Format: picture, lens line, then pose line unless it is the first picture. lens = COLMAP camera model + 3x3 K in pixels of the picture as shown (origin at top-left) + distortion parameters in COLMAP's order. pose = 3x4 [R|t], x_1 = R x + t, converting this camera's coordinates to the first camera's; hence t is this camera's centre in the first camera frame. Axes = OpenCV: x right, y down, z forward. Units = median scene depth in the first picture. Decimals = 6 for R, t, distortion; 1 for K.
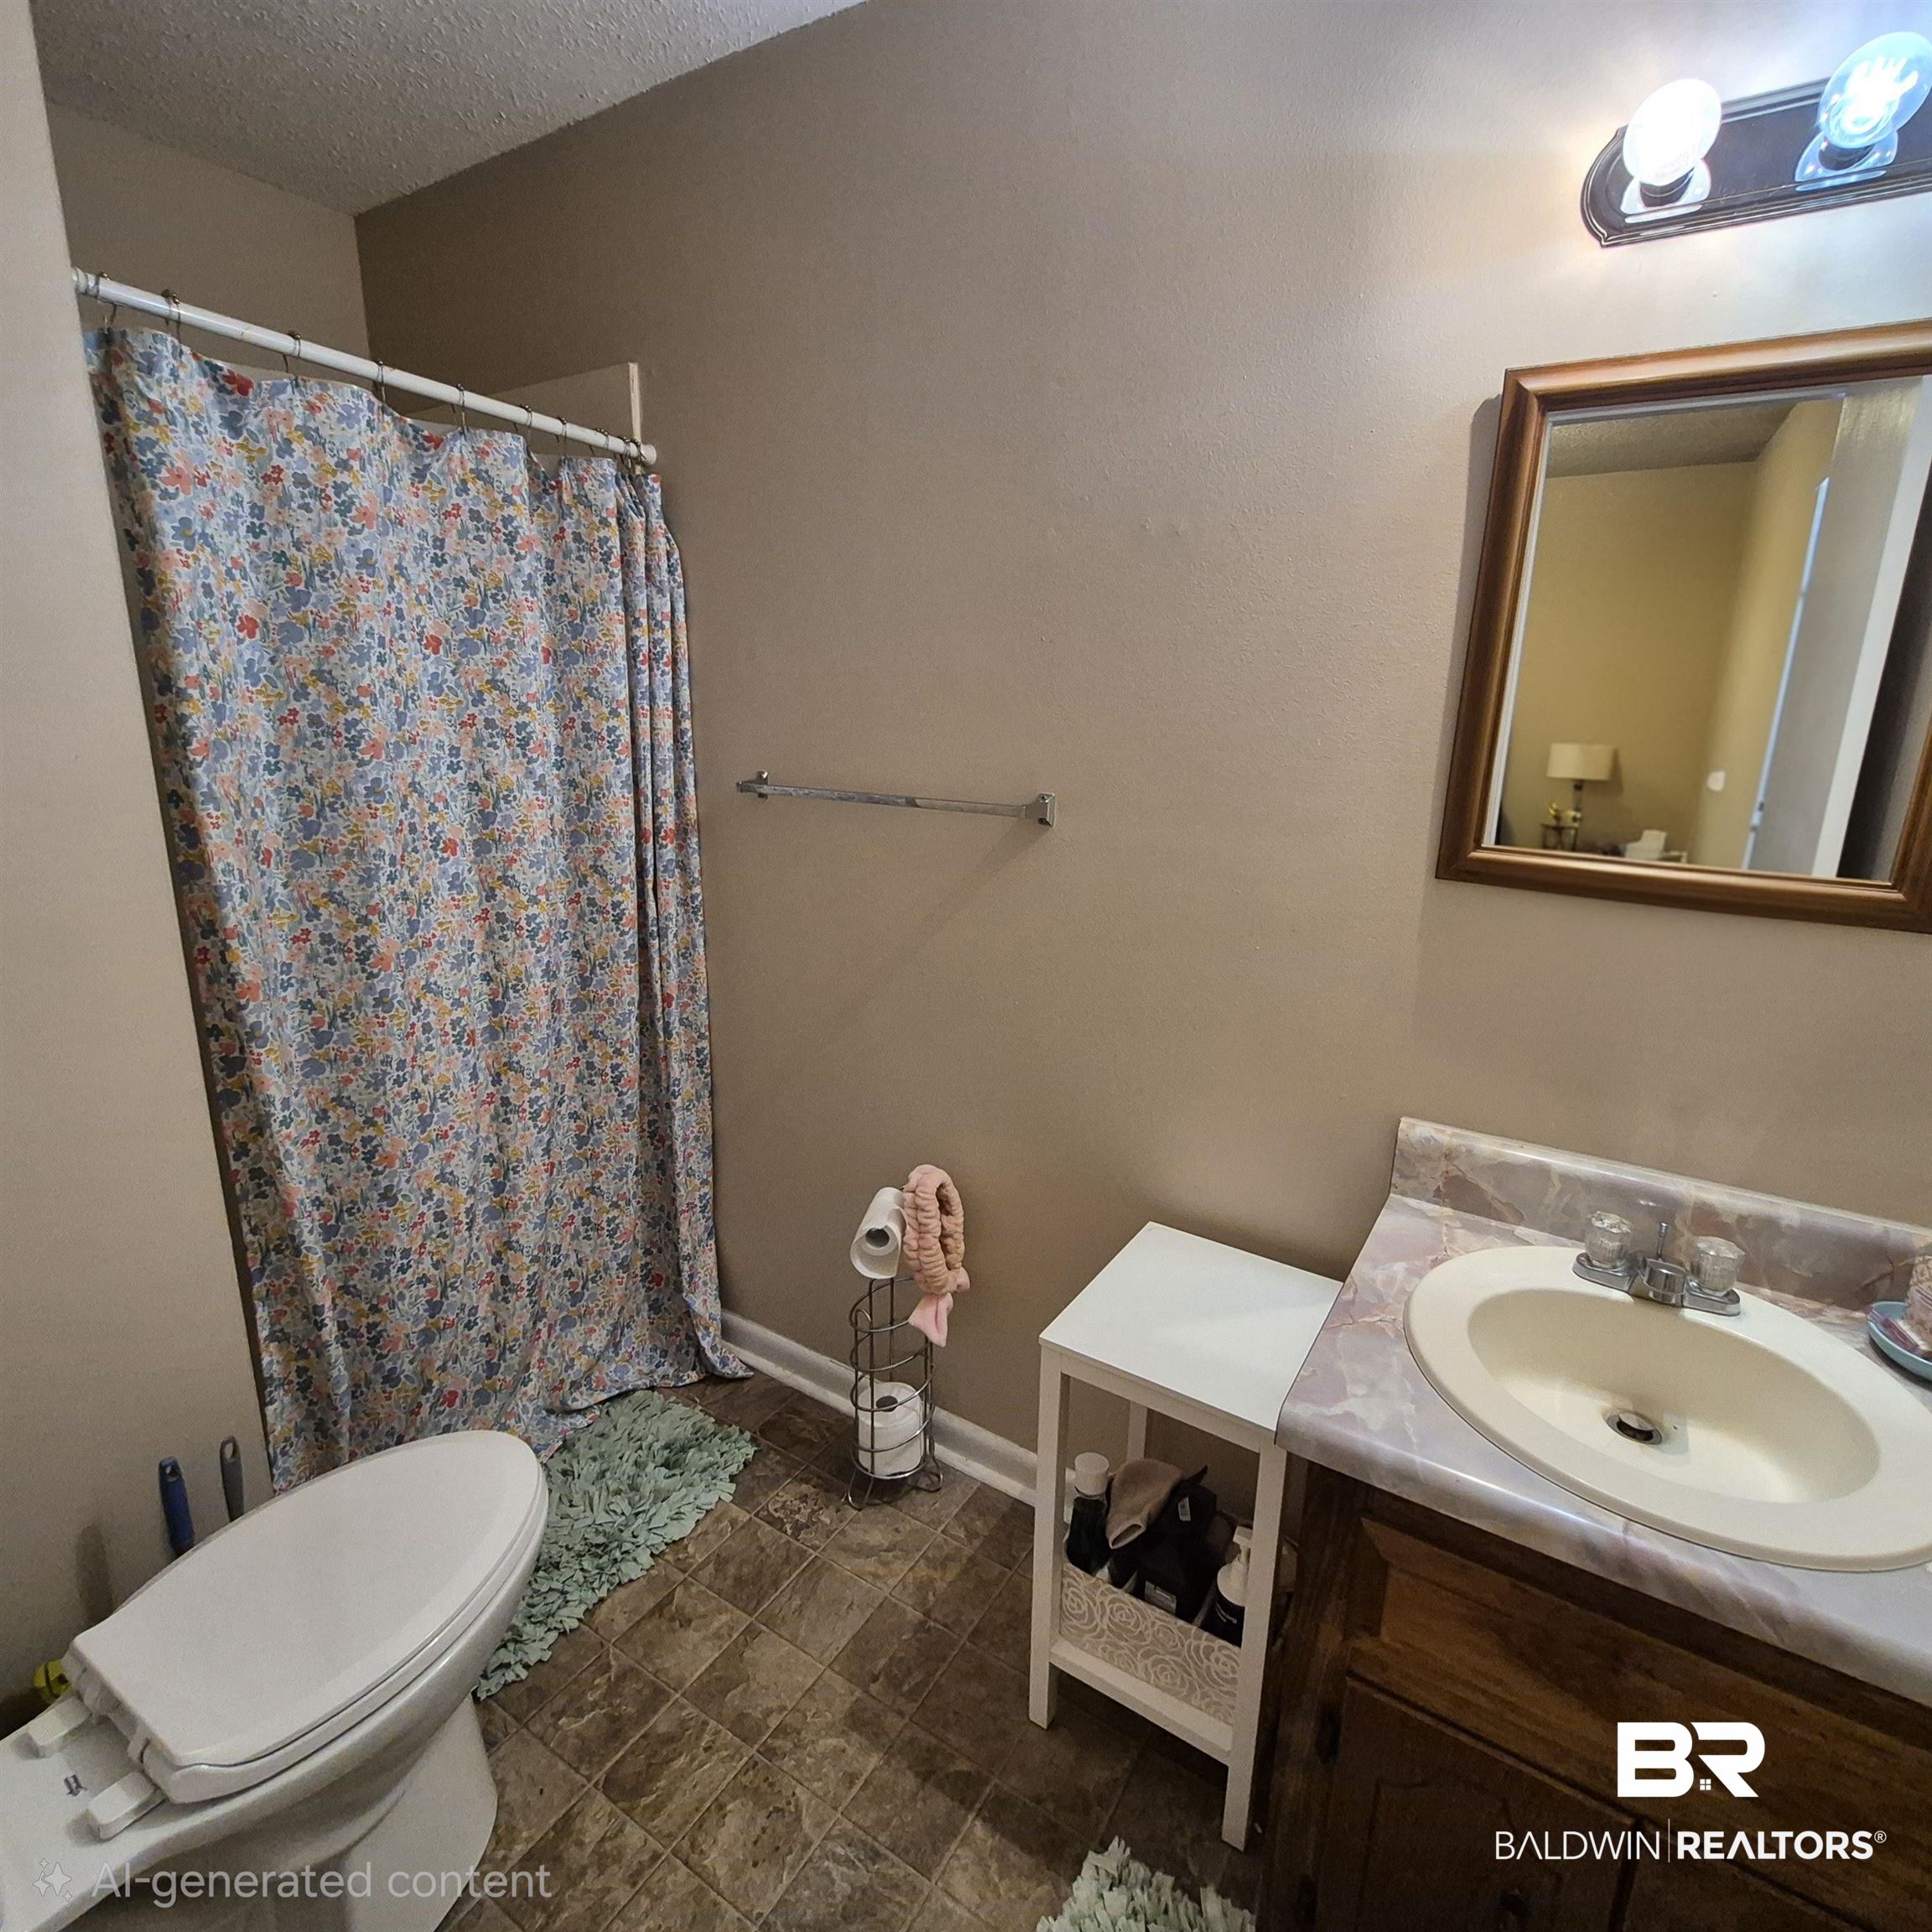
lens RADIAL K [[1012.7, 0, 994.0], [0, 1012.7, 934.0], [0, 0, 1]] dist [0.002933, -0.002058]
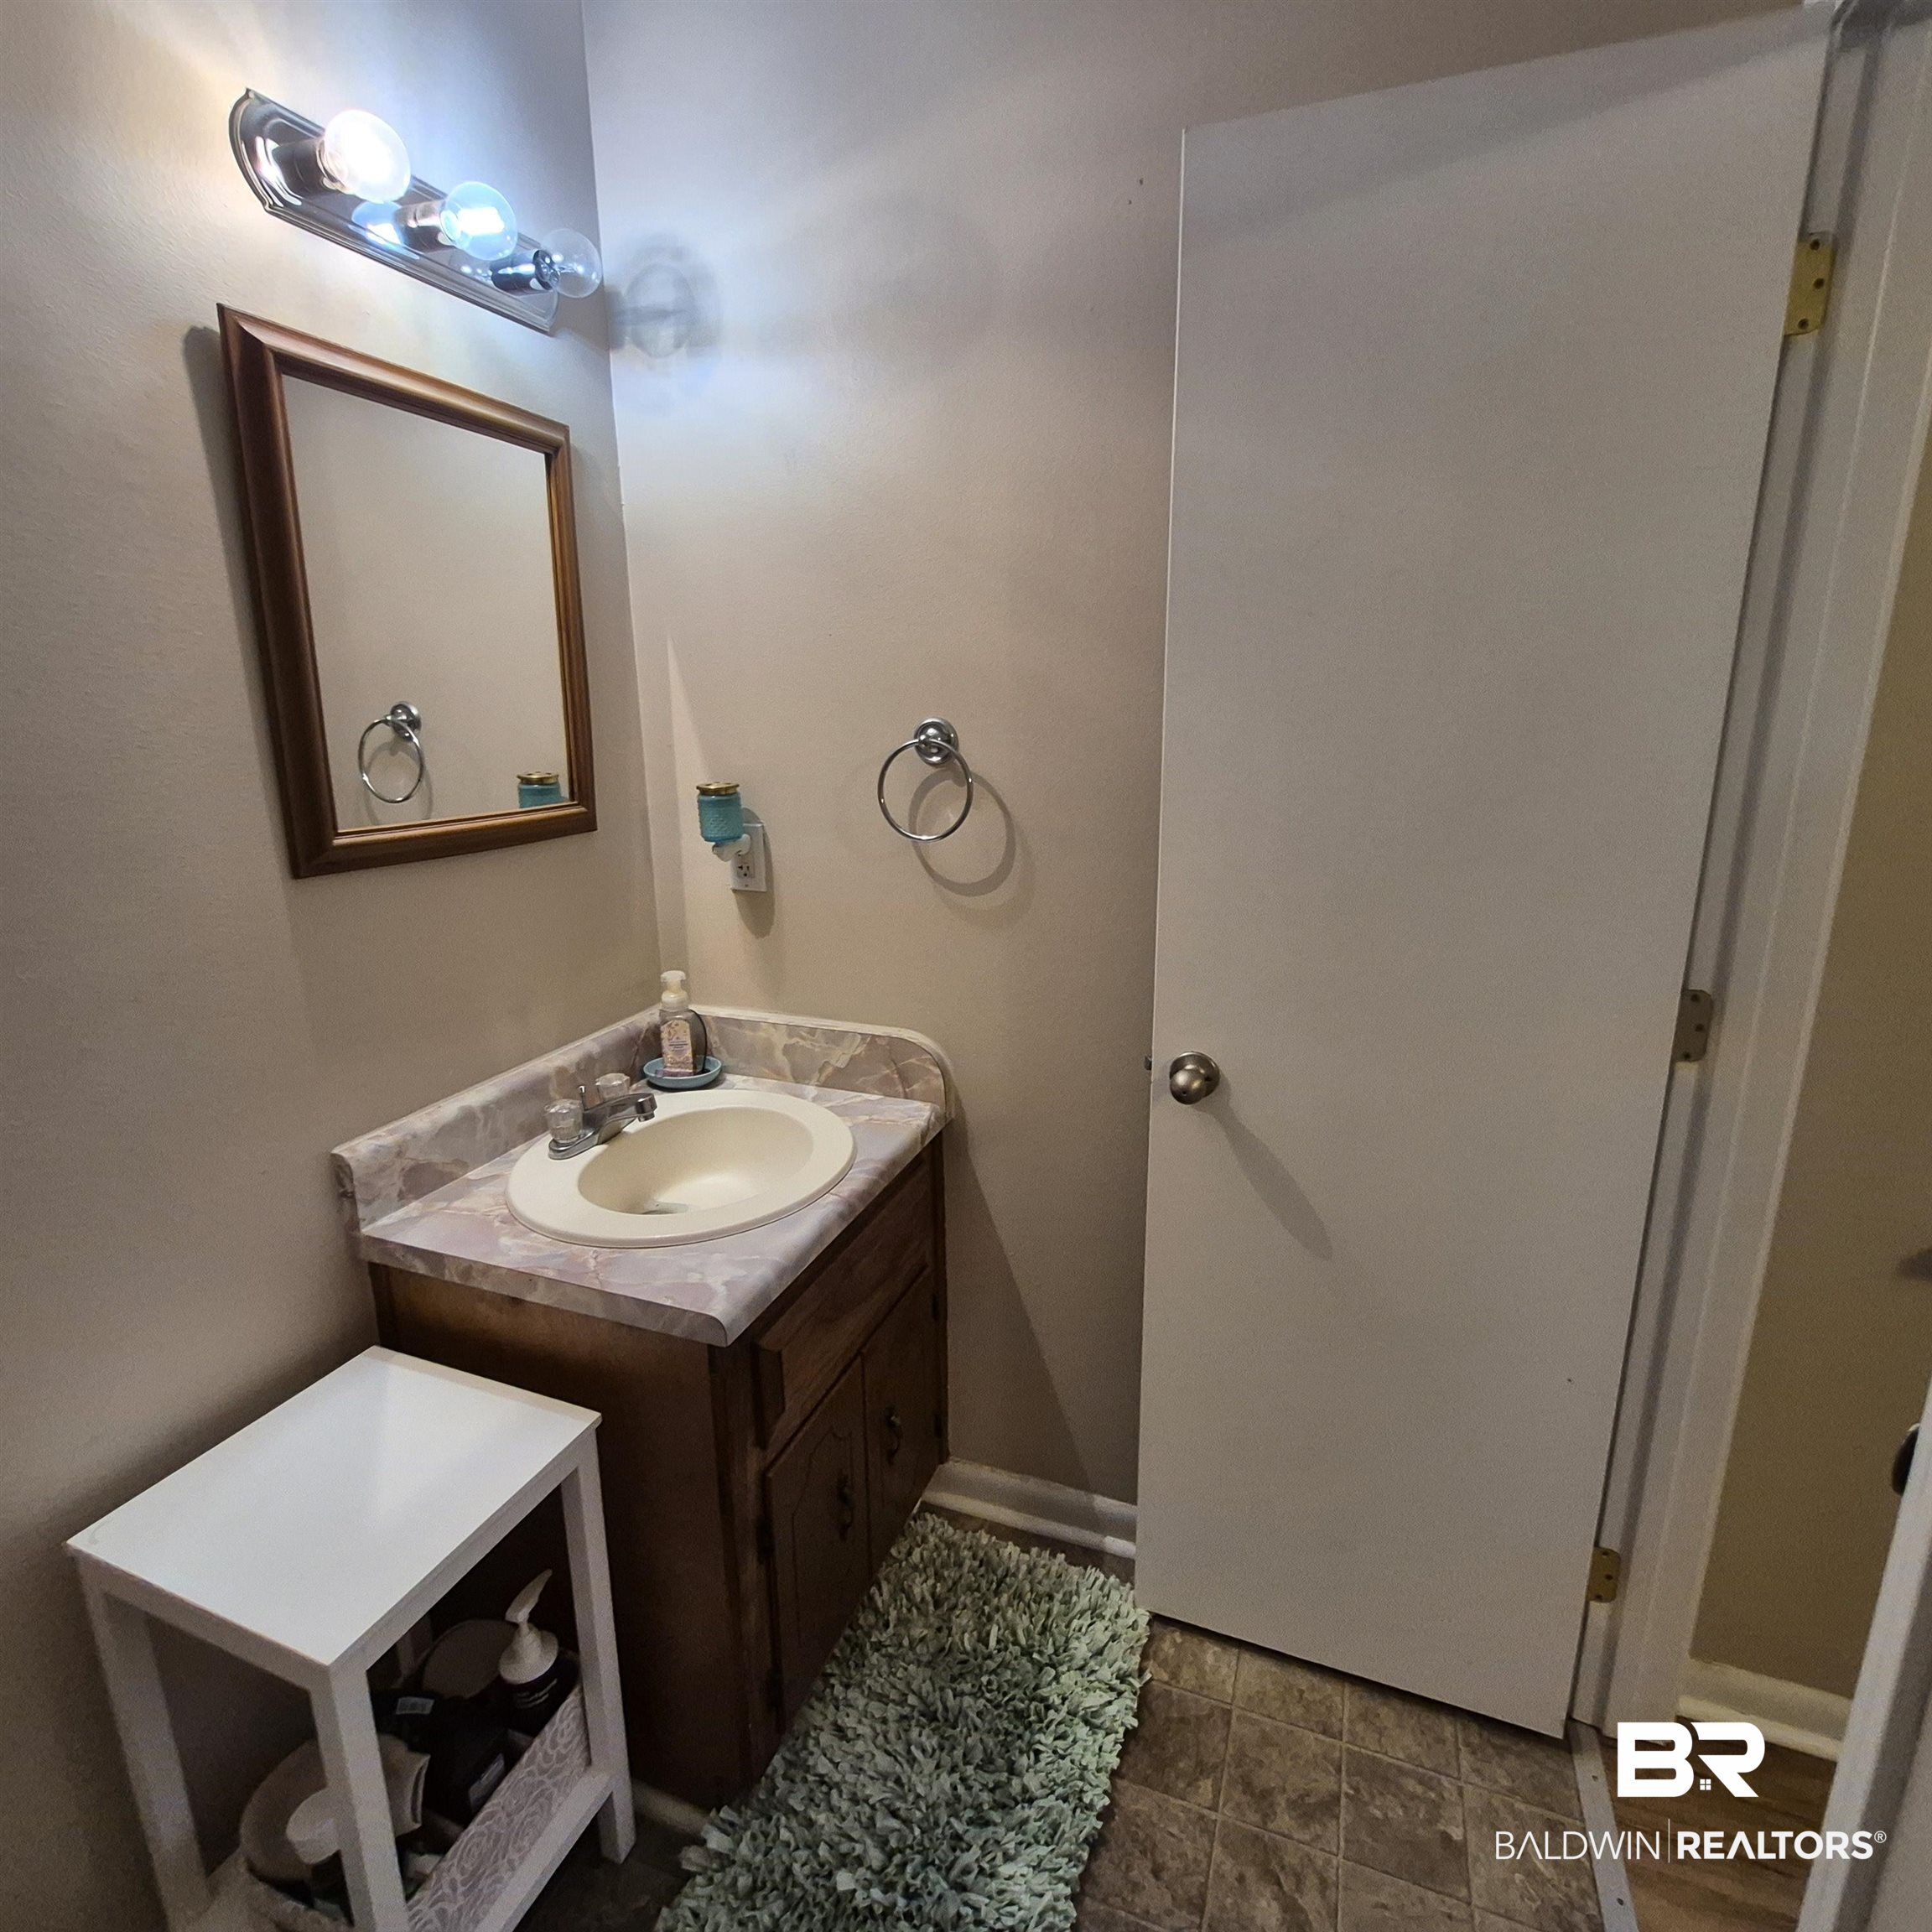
lens RADIAL K [[1012.7, 0, 994.0], [0, 1012.7, 934.0], [0, 0, 1]] dist [0.002933, -0.002058]
pose [[-0.197513, -0.253657, 0.946914, -0.599886], [0.216160, 0.930898, 0.294455, -0.156553], [-0.956171, 0.262844, -0.129034, 0.604736]]
